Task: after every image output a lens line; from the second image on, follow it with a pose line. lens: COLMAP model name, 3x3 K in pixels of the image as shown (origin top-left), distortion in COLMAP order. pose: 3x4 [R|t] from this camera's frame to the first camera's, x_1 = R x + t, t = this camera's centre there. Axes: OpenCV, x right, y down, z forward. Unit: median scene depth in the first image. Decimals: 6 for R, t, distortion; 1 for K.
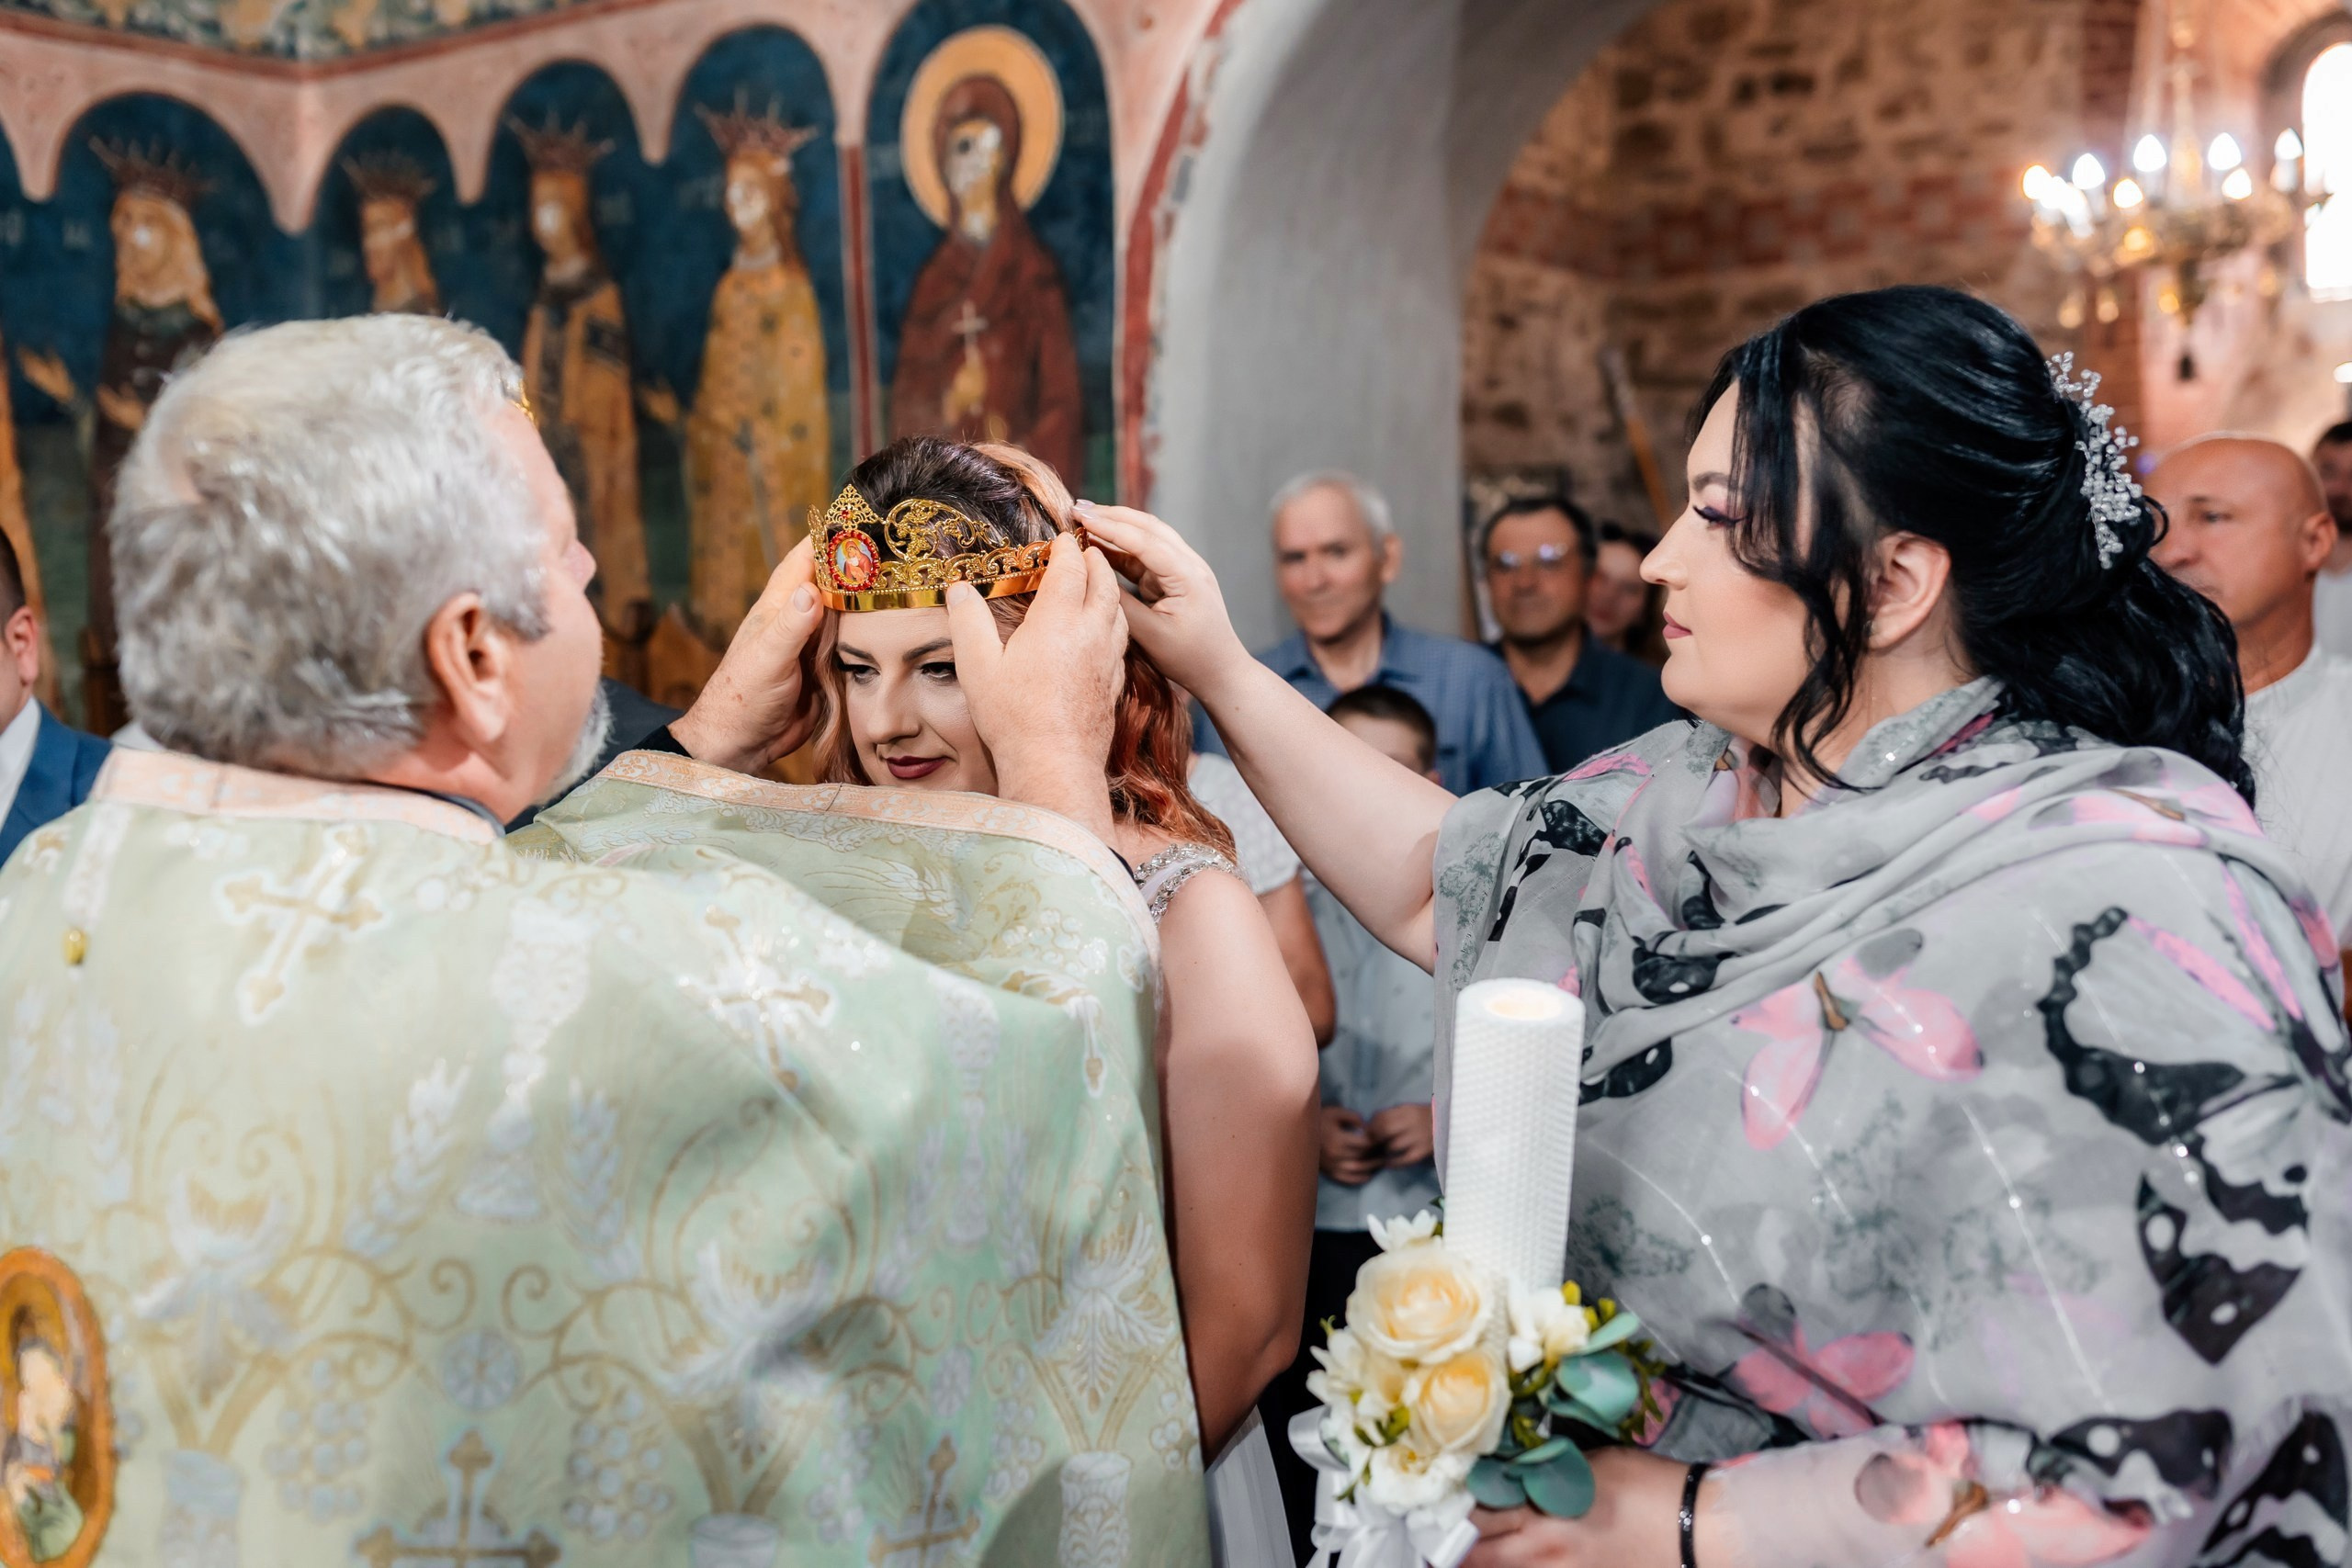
lens RADIAL K [[2273.2, 0, 1191.8], [0, 2273.2, 807.2], [0, 0, 1]] dist [-0.025544, 0.000000]
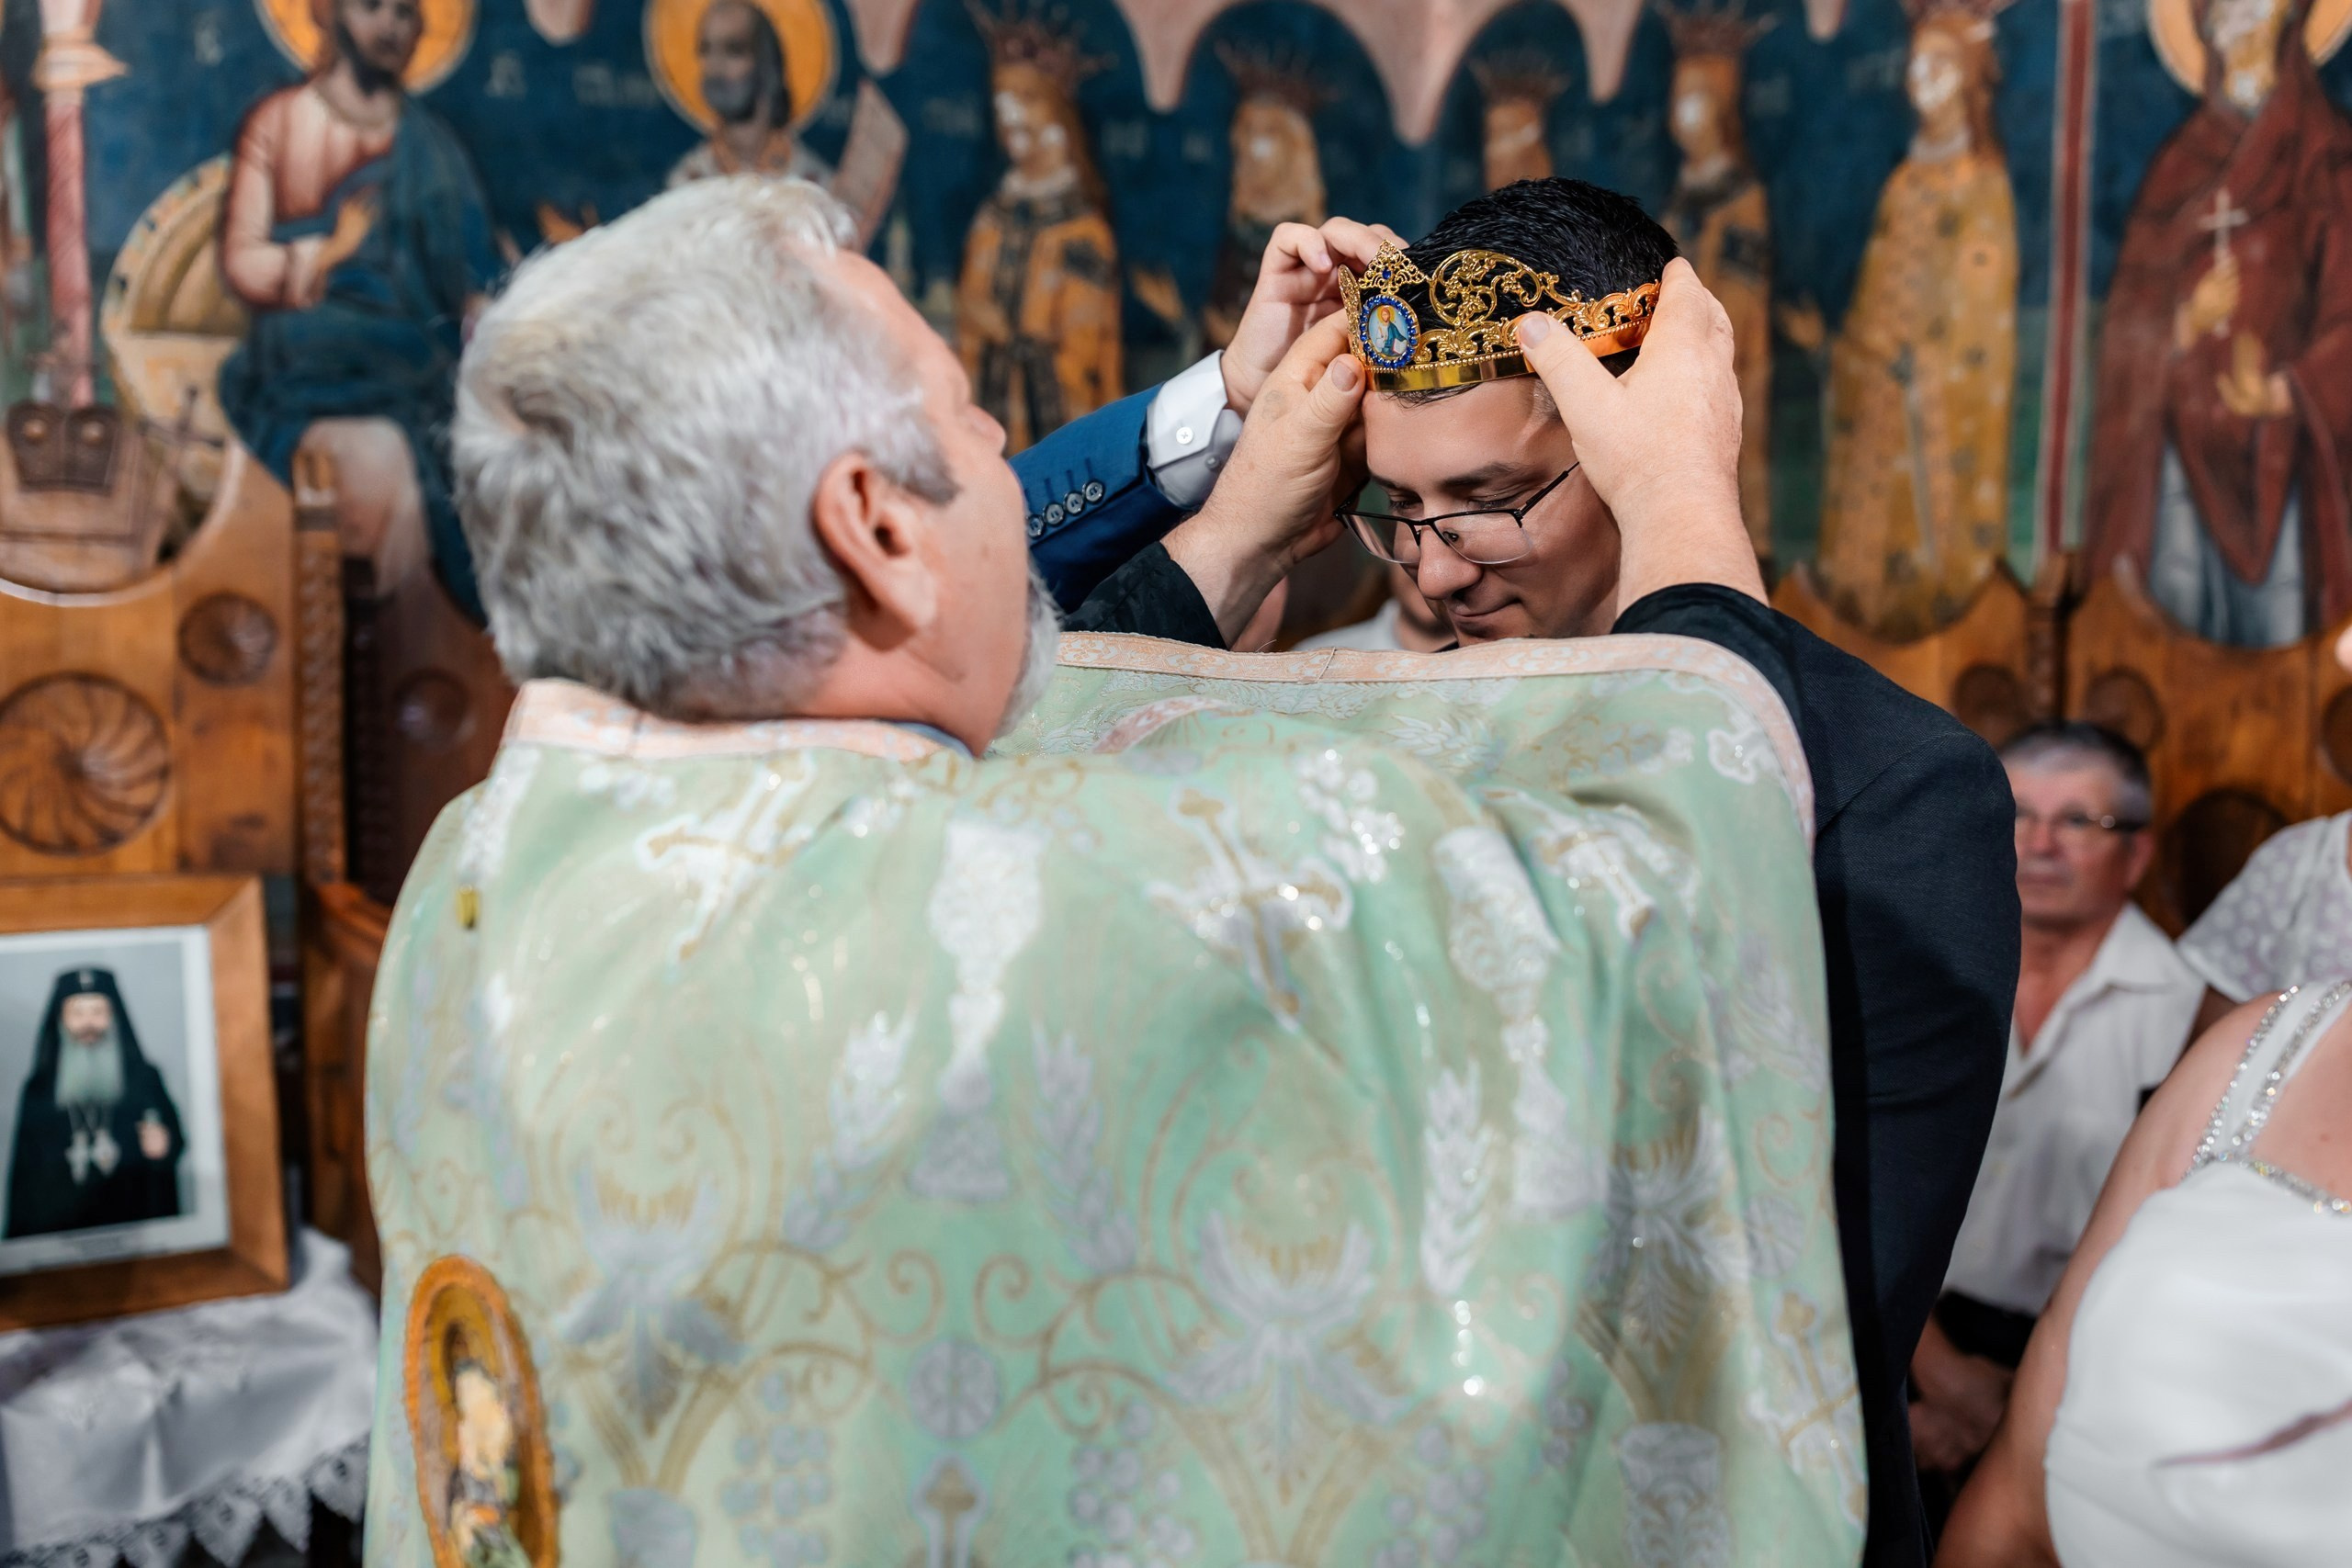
lens RADIAL K [[2314.4, 0, 1170.7], [0, 2314.4, 783.3], [0, 0, 1]] dist [-0.001285, 0.000000]
pose [[0.889286, 0.088242, -0.448759, -0.043030], [-0.086969, 0.995934, 0.023493, -0.008049], [0.449007, 0.018137, 0.893344, 0.130324]]
